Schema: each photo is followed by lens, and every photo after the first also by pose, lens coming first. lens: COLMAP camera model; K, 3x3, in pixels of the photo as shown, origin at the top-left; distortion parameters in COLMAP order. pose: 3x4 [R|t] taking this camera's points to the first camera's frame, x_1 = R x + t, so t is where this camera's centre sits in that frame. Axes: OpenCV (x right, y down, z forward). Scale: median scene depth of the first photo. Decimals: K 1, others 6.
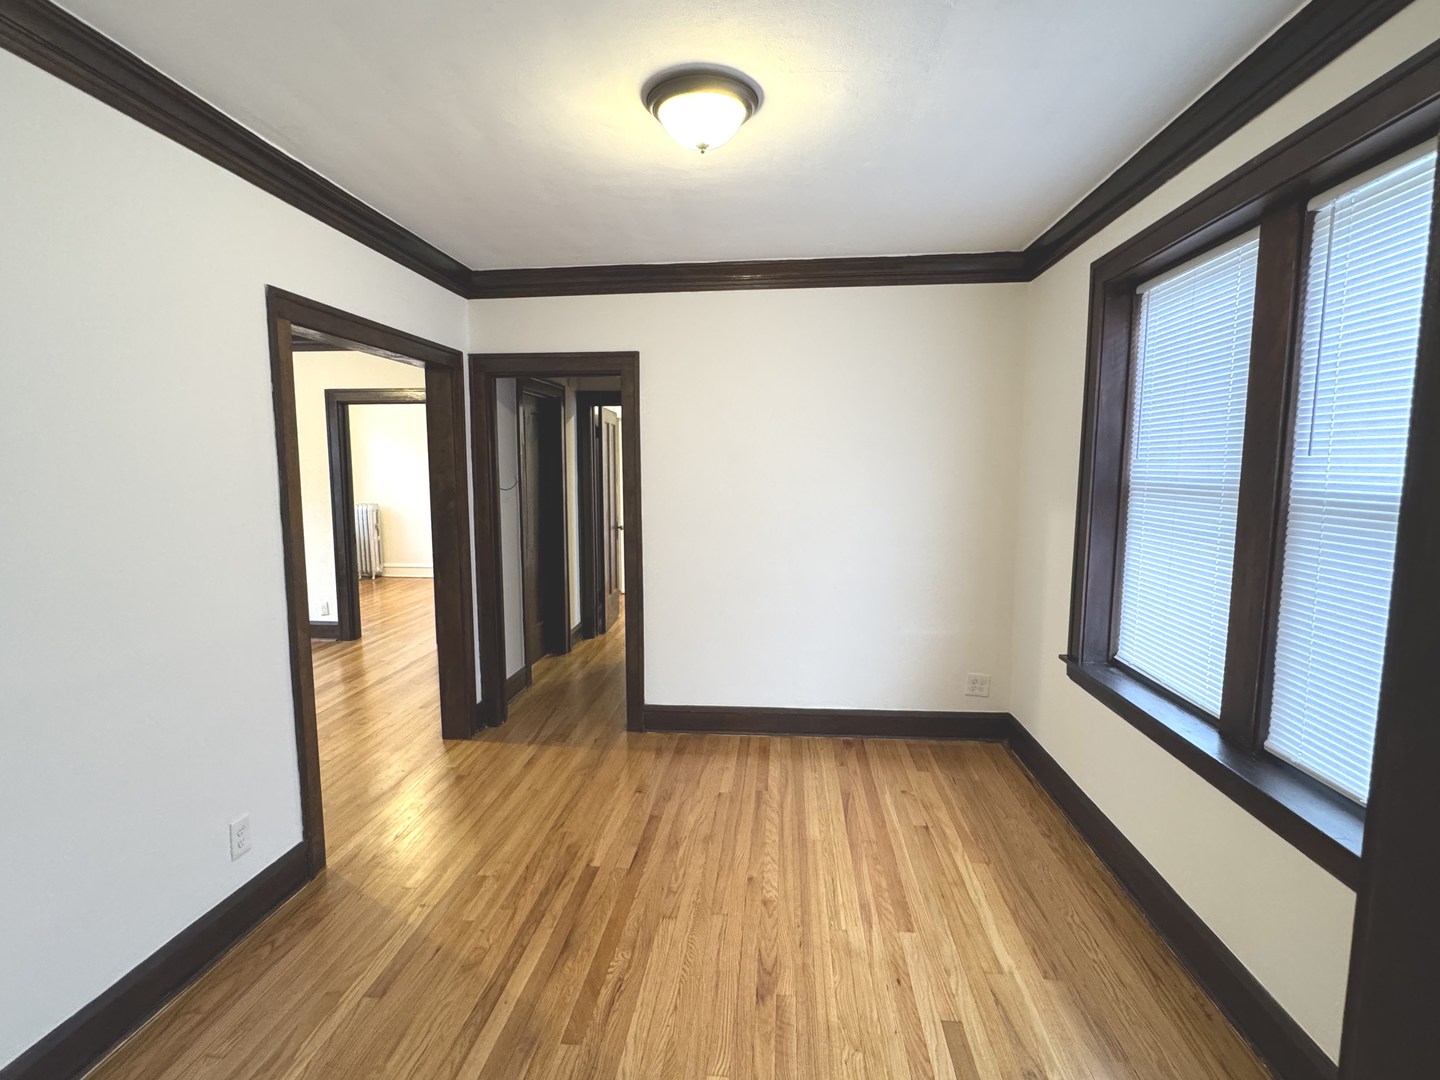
lens RADIAL K [[695.8, 0, 714.0], [0, 695.8, 537.8], [0, 0, 1]] dist [-0.001593, -0.000001]
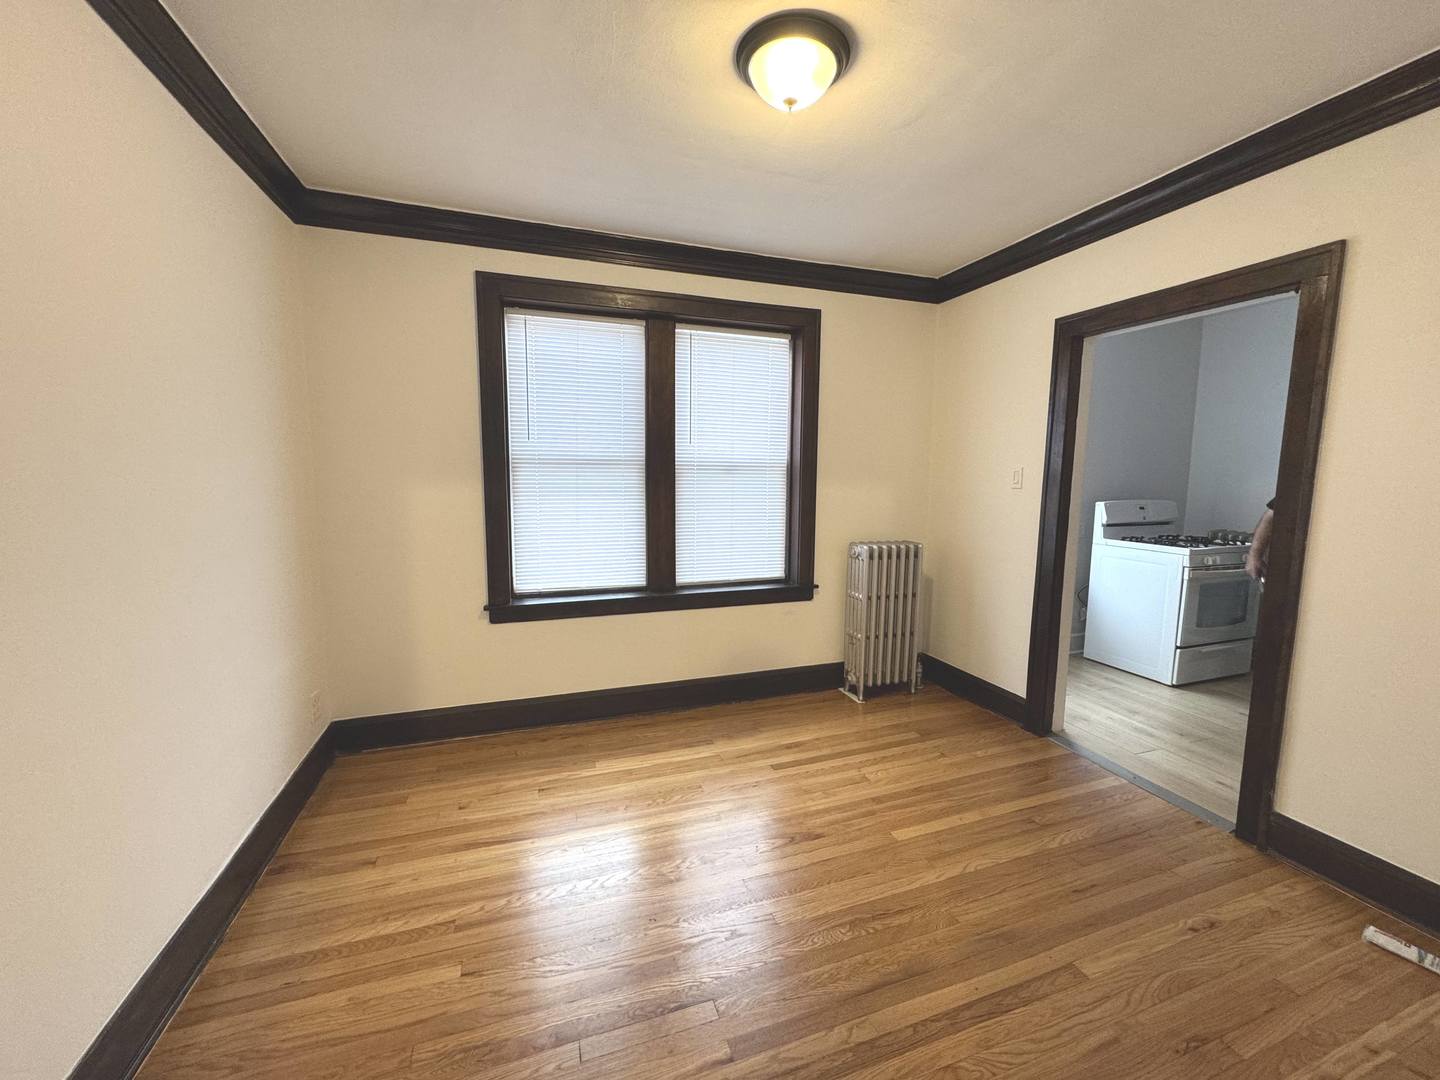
lens RADIAL K [[578.3, 0, 722.0], [0, 578.3, 536.2], [0, 0, 1]] dist [-0.002296, -0.000268]
pose [[-0.428572, -0.102881, 0.897631, -0.753241], [0.086420, 0.984273, 0.154072, -0.089687], [-0.899365, 0.143604, -0.412941, 1.468346]]
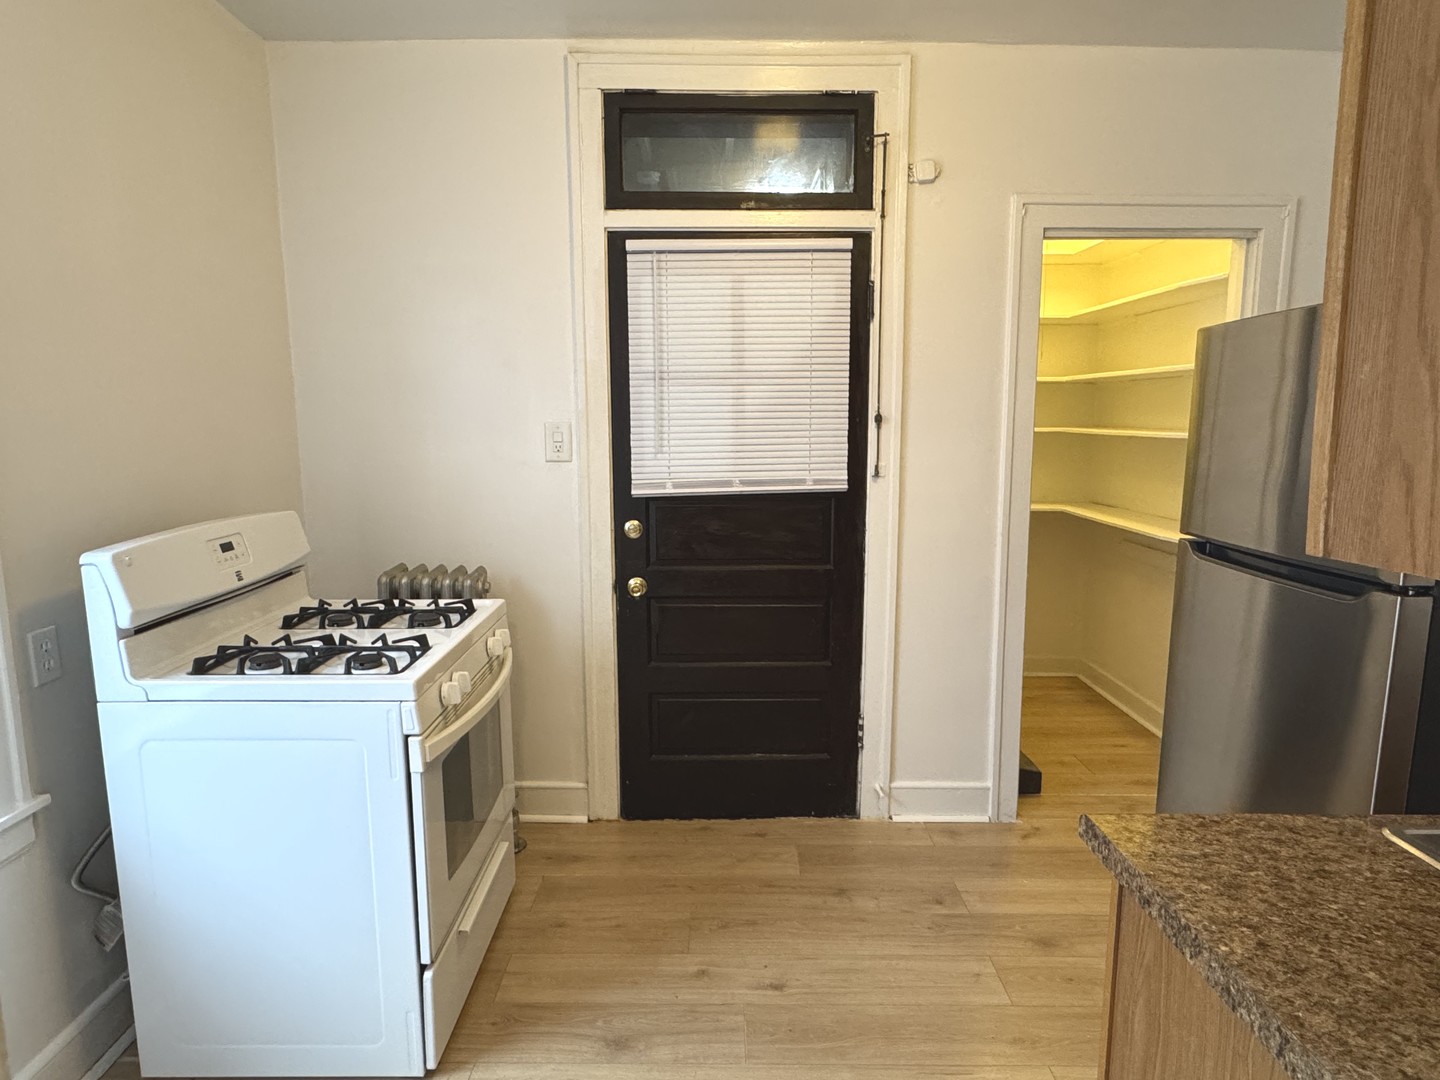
lens RADIAL K [[850.6, 0, 714.6], [0, 850.6, 540.4], [0, 0, 1]] dist [-0.008481, 0.000301]
pose [[-0.994966, 0.024274, -0.097229, -0.412863], [-0.000502, 0.969002, 0.247052, -0.046466], [0.100213, 0.245857, -0.964112, 0.920814]]
